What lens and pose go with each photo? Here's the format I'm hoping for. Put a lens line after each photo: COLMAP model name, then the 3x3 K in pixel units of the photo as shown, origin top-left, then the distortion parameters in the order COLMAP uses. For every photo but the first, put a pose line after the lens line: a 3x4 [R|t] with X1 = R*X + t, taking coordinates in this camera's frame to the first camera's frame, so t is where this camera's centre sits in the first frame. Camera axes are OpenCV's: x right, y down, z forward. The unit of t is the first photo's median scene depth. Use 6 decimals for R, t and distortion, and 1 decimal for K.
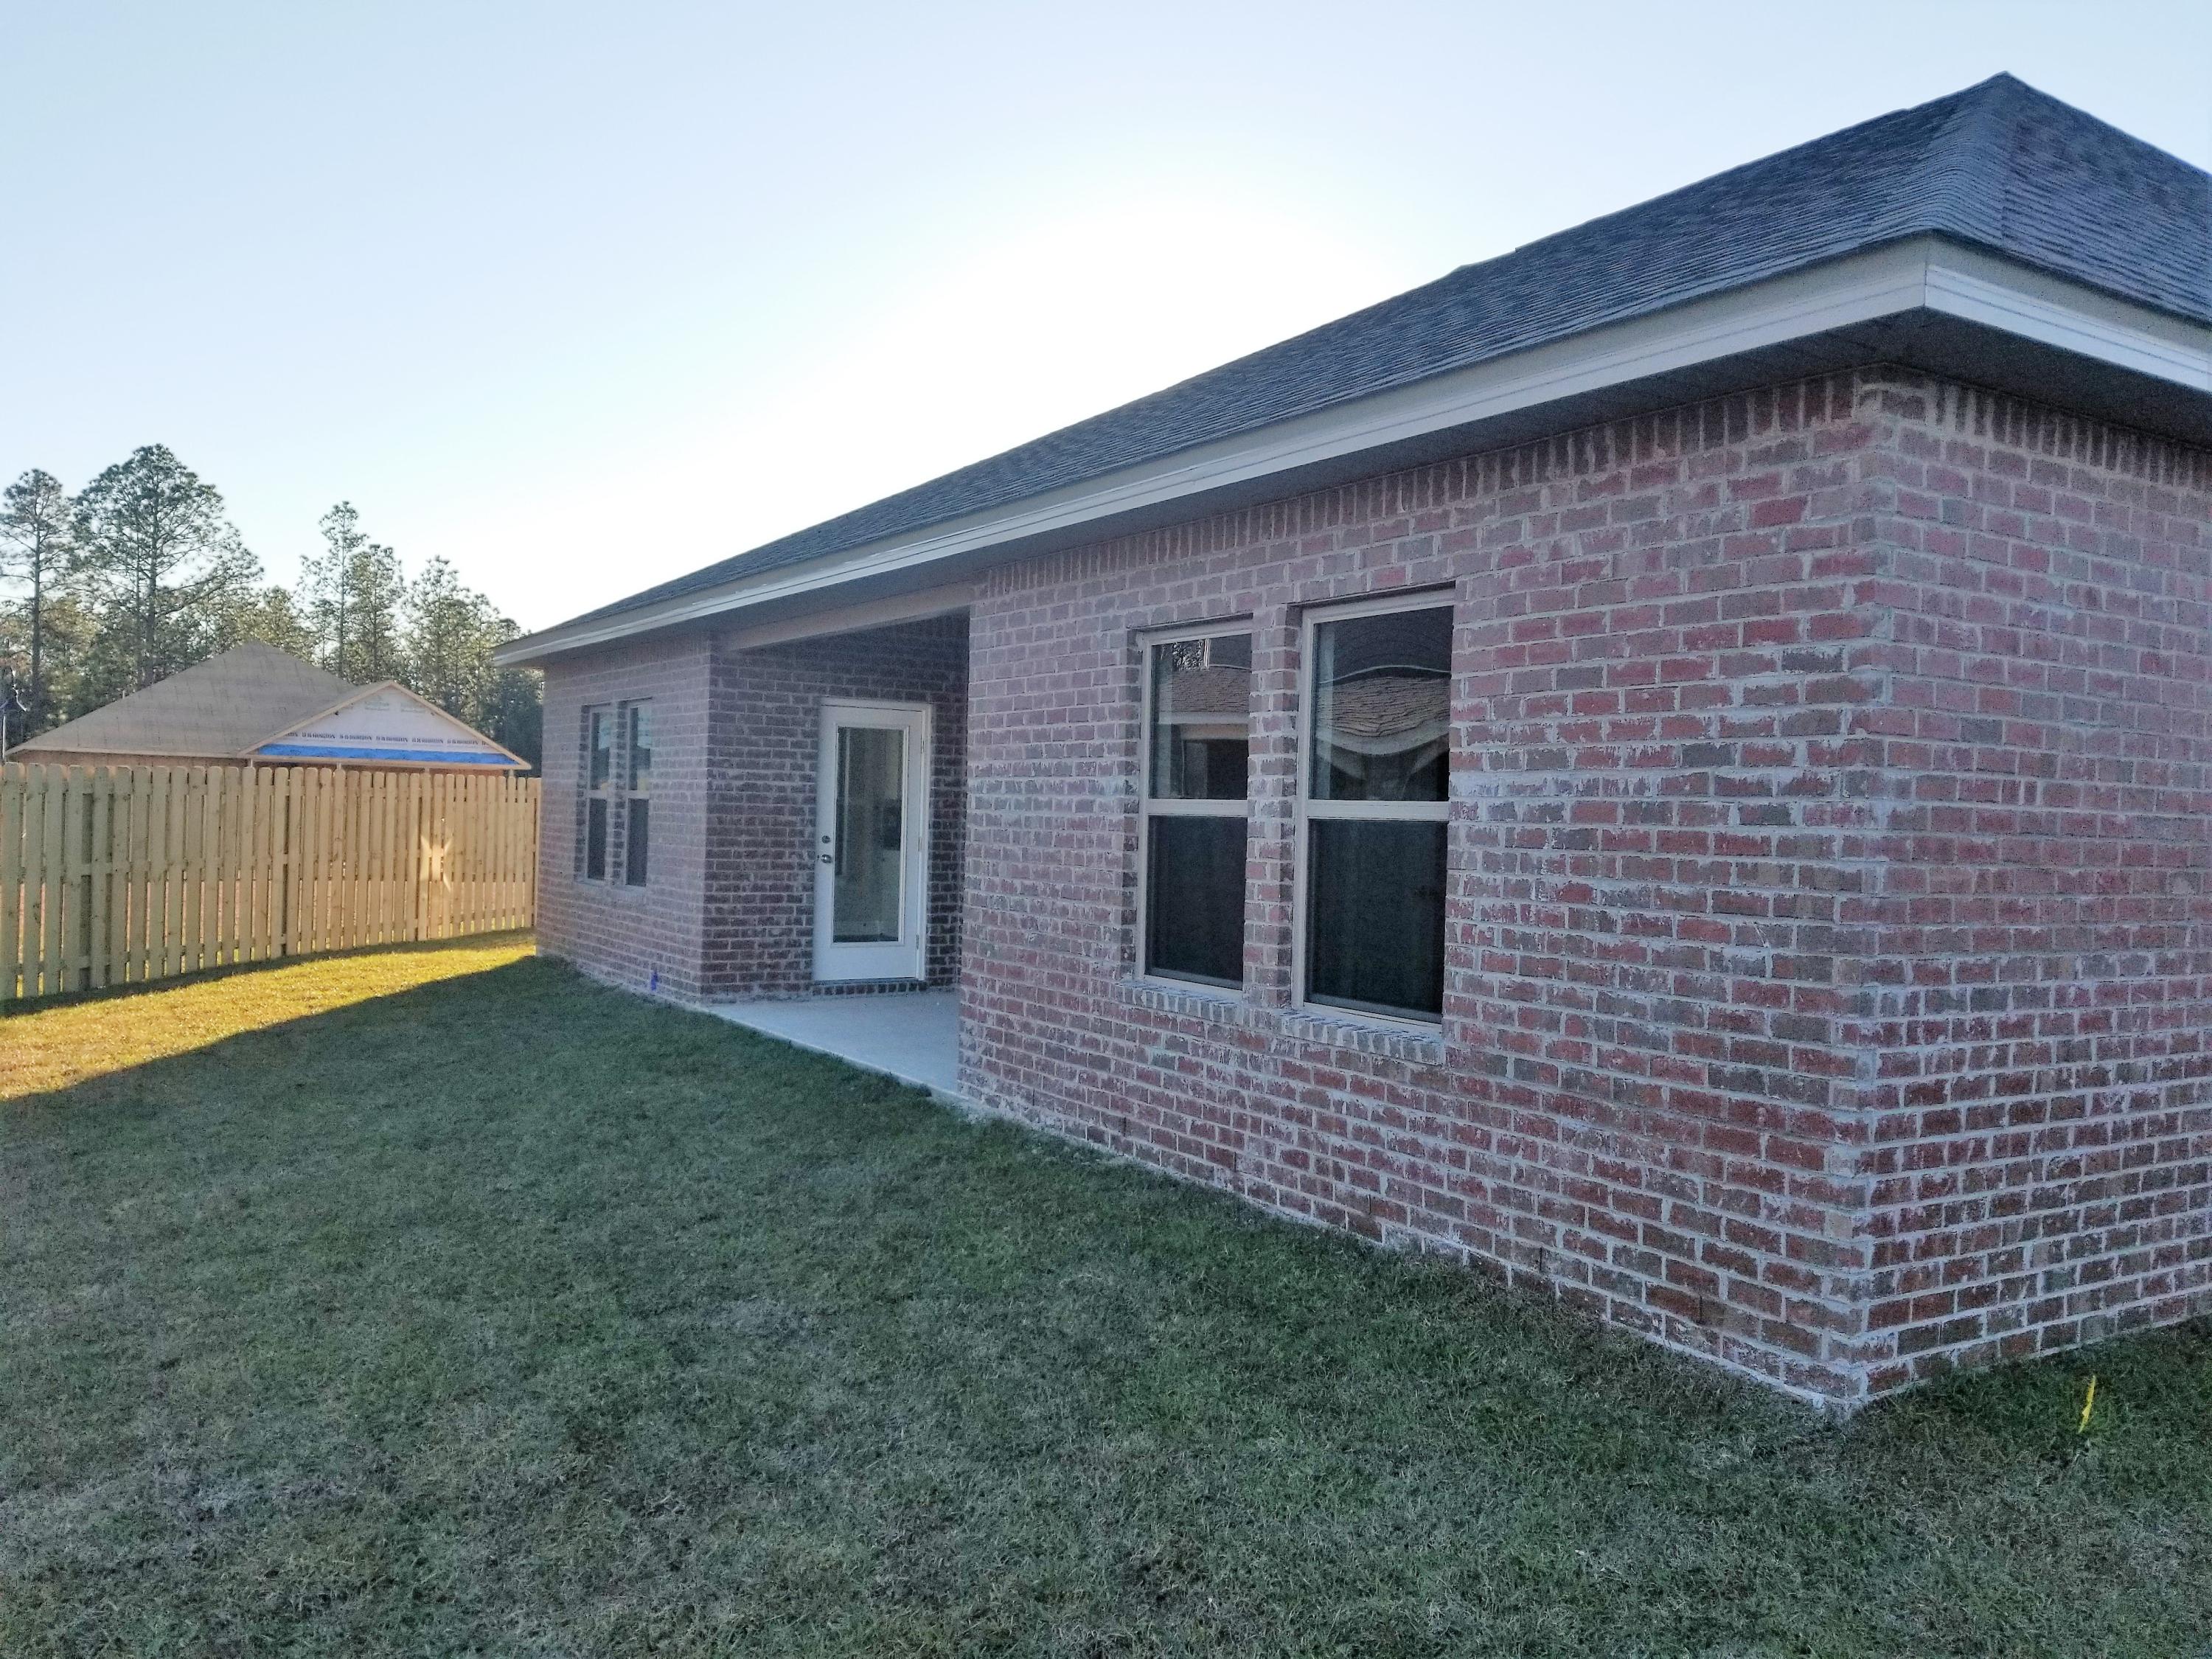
lens RADIAL K [[1802.0, 0, 1106.0], [0, 1802.0, 829.5], [0, 0, 1]] dist [0.001735, -0.001117]
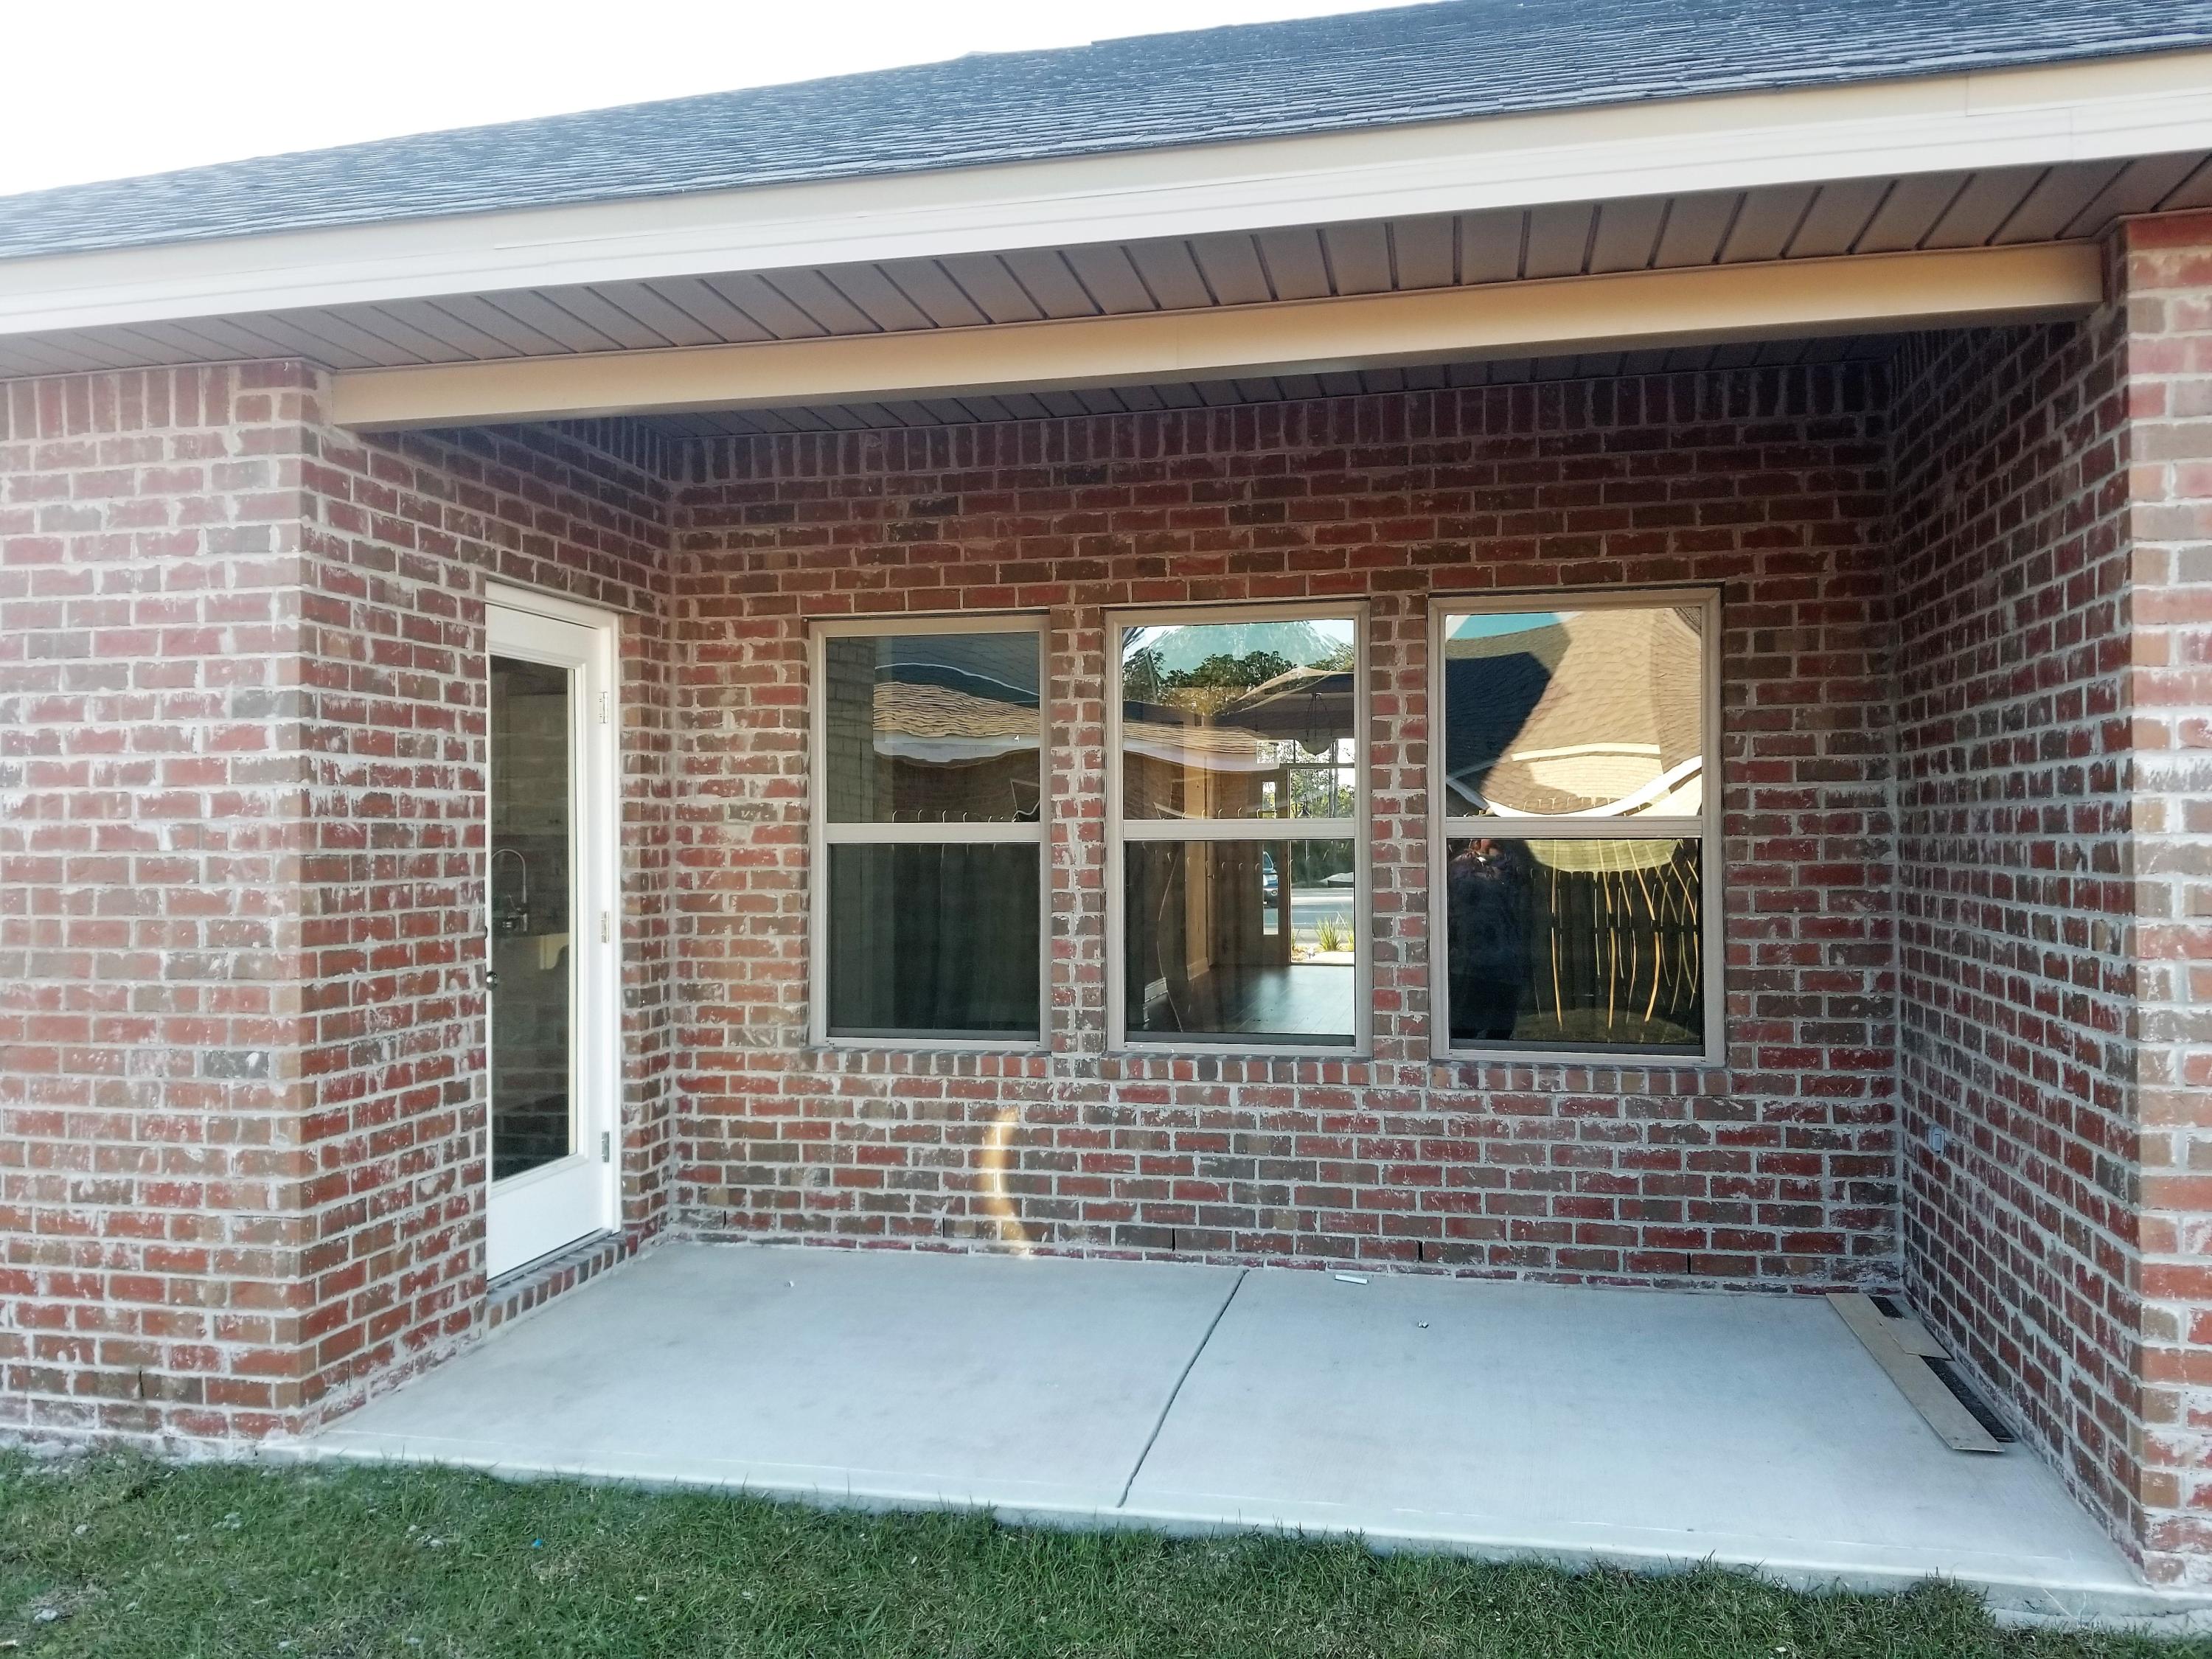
lens RADIAL K [[1802.0, 0, 1106.0], [0, 1802.0, 829.5], [0, 0, 1]] dist [0.001735, -0.001117]
pose [[0.658230, -0.032128, 0.752131, -0.372427], [0.039658, 0.999182, 0.007974, -0.015416], [-0.751771, 0.024579, 0.658966, 0.642907]]
